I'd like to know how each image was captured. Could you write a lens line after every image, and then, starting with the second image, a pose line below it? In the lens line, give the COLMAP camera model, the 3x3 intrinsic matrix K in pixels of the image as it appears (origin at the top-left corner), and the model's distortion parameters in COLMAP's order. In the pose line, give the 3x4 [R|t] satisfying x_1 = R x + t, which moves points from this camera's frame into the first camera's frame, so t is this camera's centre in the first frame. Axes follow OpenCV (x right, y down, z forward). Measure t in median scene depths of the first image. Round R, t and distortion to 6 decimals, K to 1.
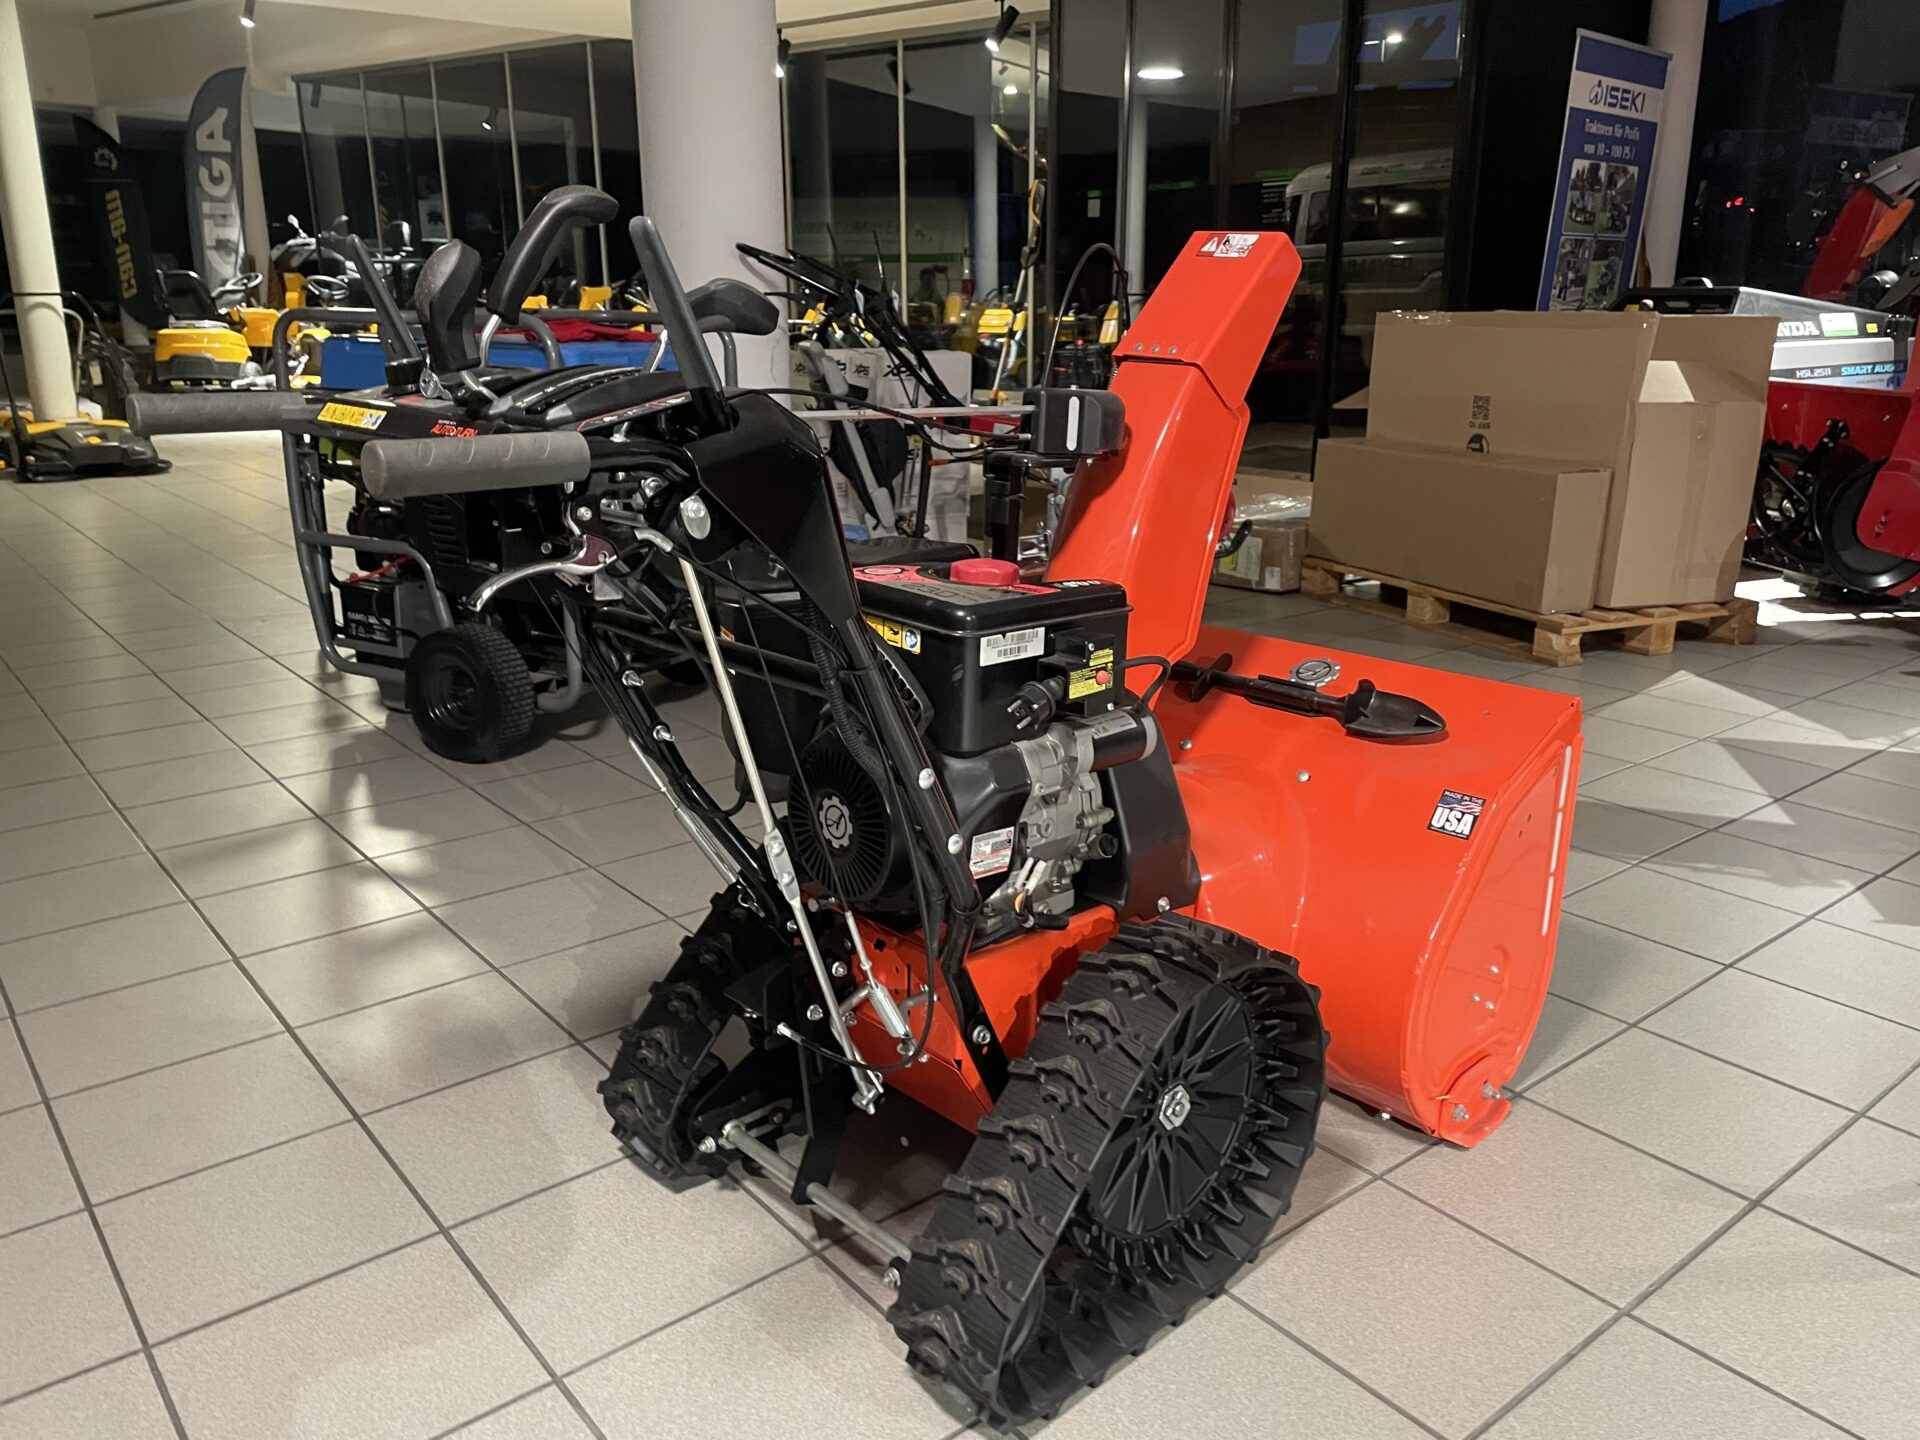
lens RADIAL K [[1453.6, 0, 960.1], [0, 1453.6, 713.6], [0, 0, 1]] dist [0.039958, -0.040907]
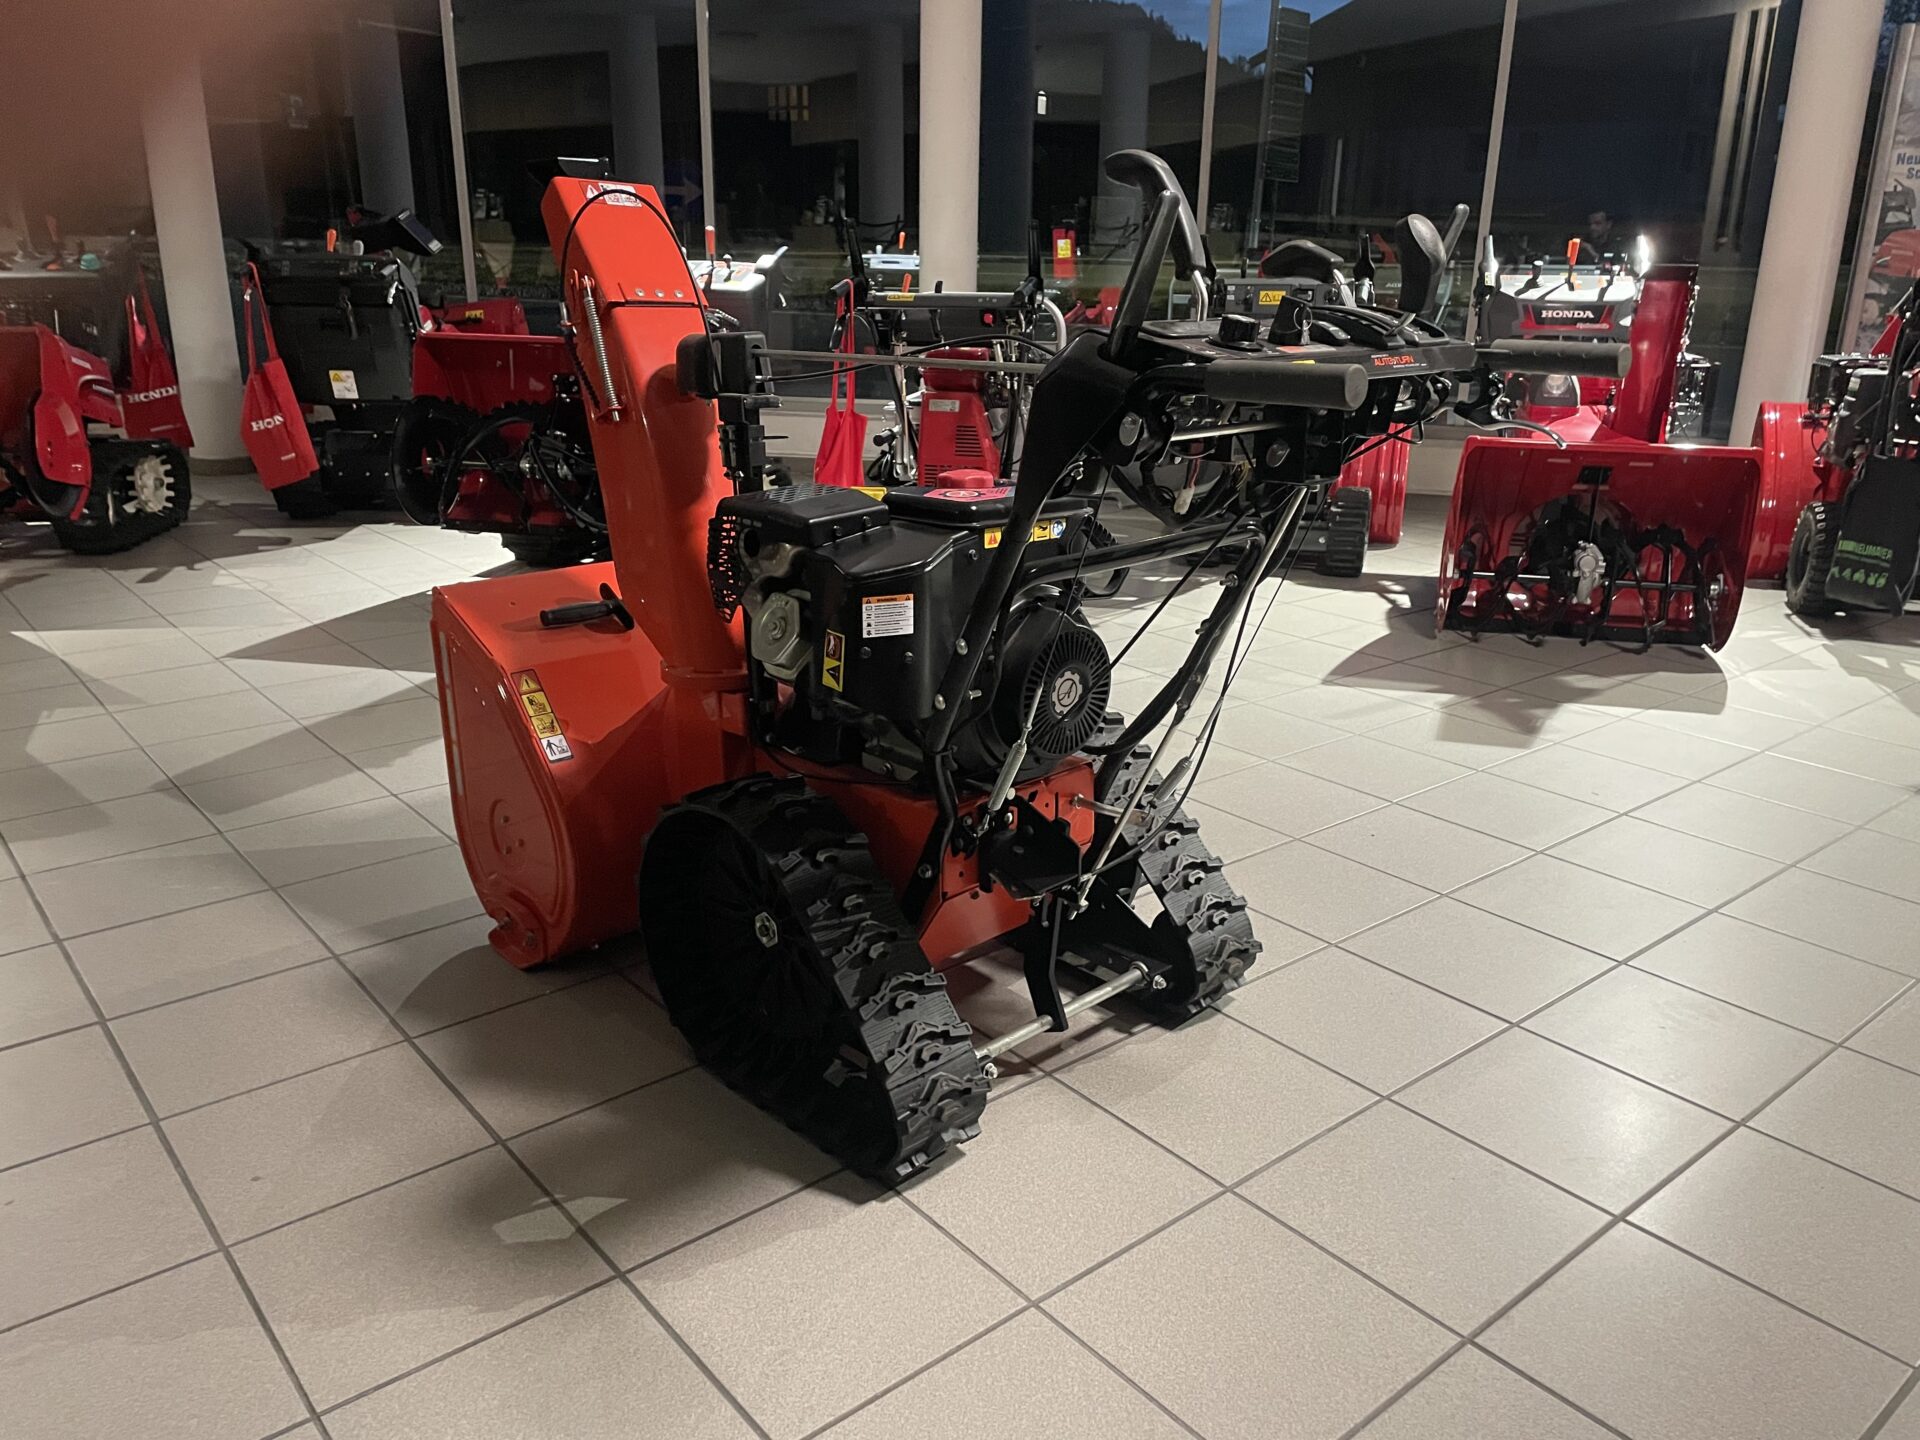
lens RADIAL K [[1453.6, 0, 960.3], [0, 1453.6, 722.0], [0, 0, 1]] dist [0.039958, -0.040907]
pose [[-0.006212, -0.314735, 0.949159, -1.180345], [0.265689, 0.914542, 0.304996, -0.281022], [-0.964039, 0.254075, 0.077940, 0.950221]]
